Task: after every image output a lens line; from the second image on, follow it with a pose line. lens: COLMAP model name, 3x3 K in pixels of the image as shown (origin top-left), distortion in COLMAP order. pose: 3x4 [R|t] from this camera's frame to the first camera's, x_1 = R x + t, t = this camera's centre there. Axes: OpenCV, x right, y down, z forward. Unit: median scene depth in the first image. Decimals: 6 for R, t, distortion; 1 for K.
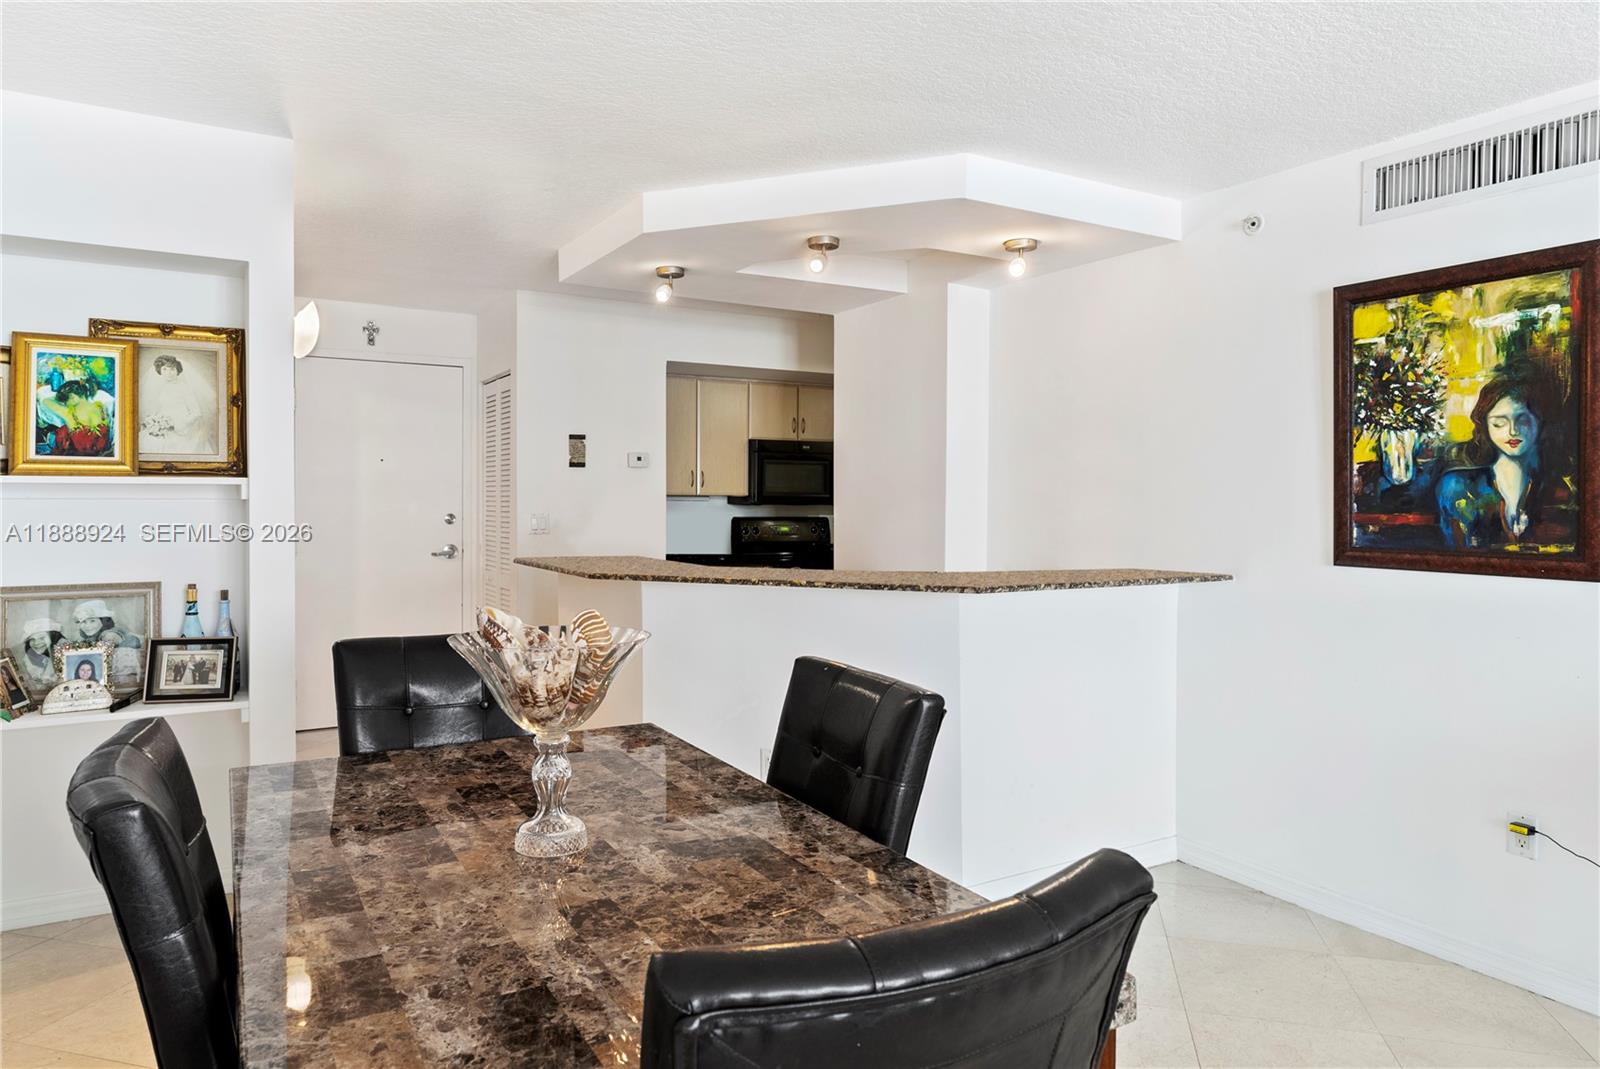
lens RADIAL K [[995.9, 0, 804.4], [0, 995.9, 531.2], [0, 0, 1]] dist [-0.001815, -0.000559]
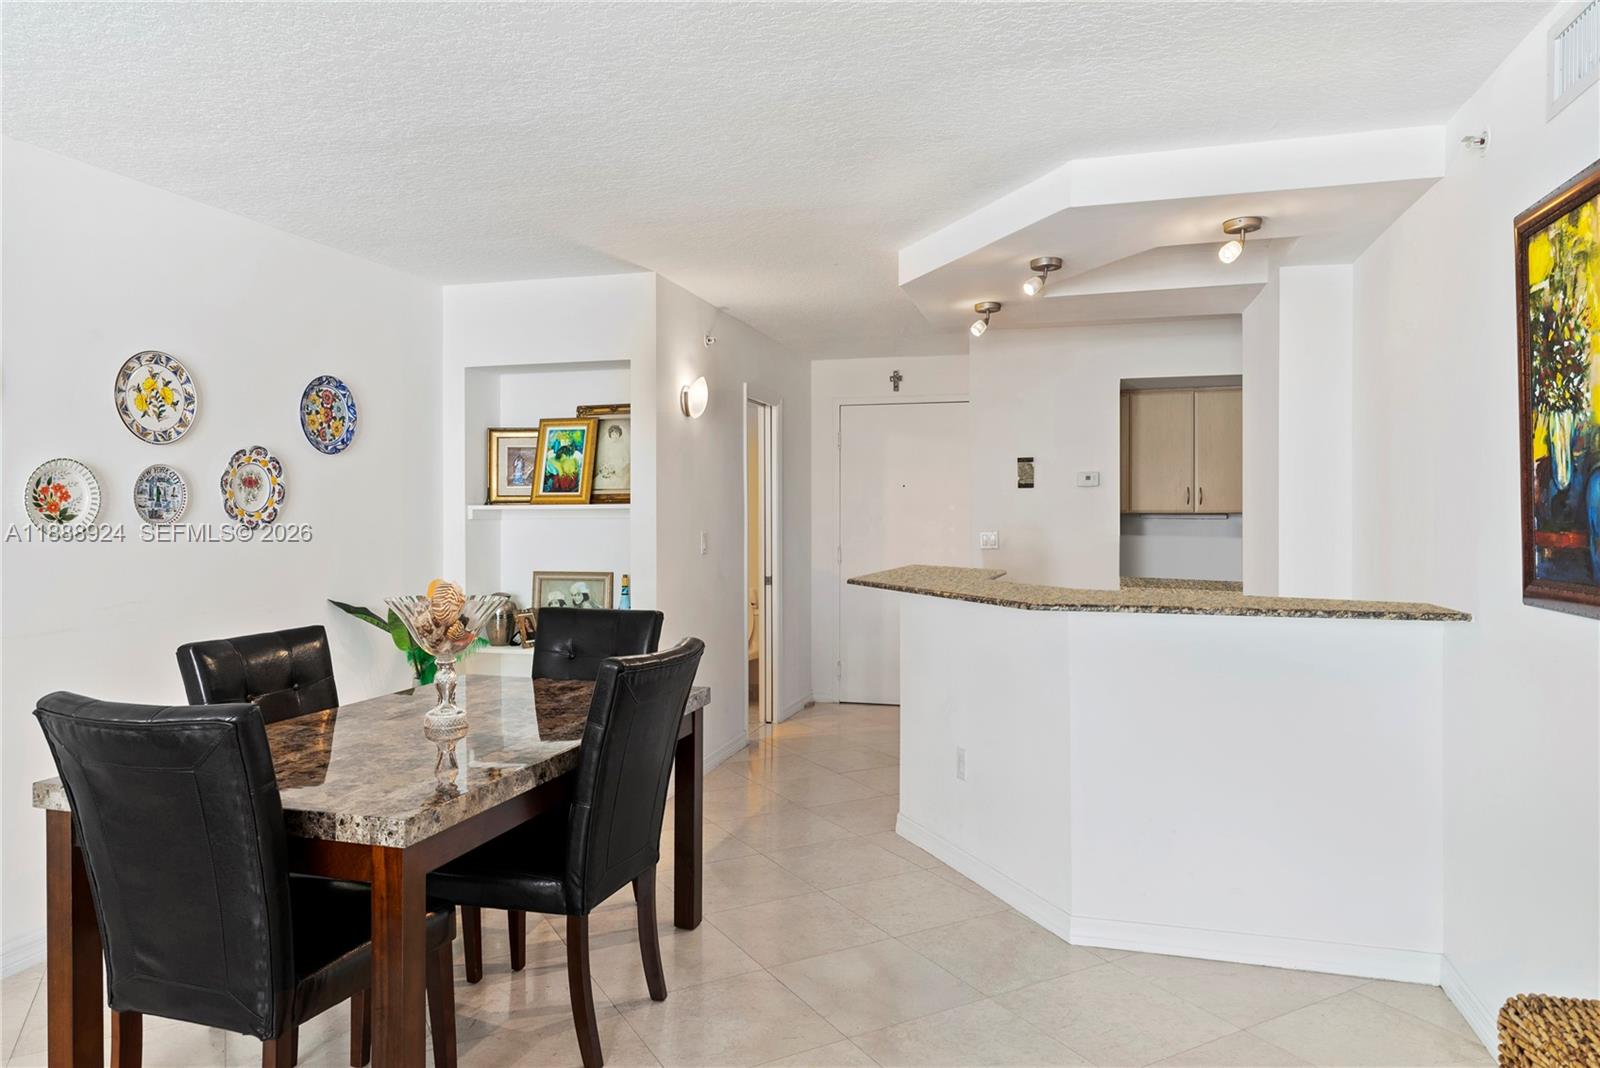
lens RADIAL K [[1010.3, 0, 799.1], [0, 1010.3, 537.9], [0, 0, 1]] dist [-0.005465, 0.000190]
pose [[0.694988, 0.009500, -0.718959, 0.714737], [-0.019492, 0.999794, -0.005631, 0.000891], [0.718757, 0.017928, 0.695030, 0.130018]]
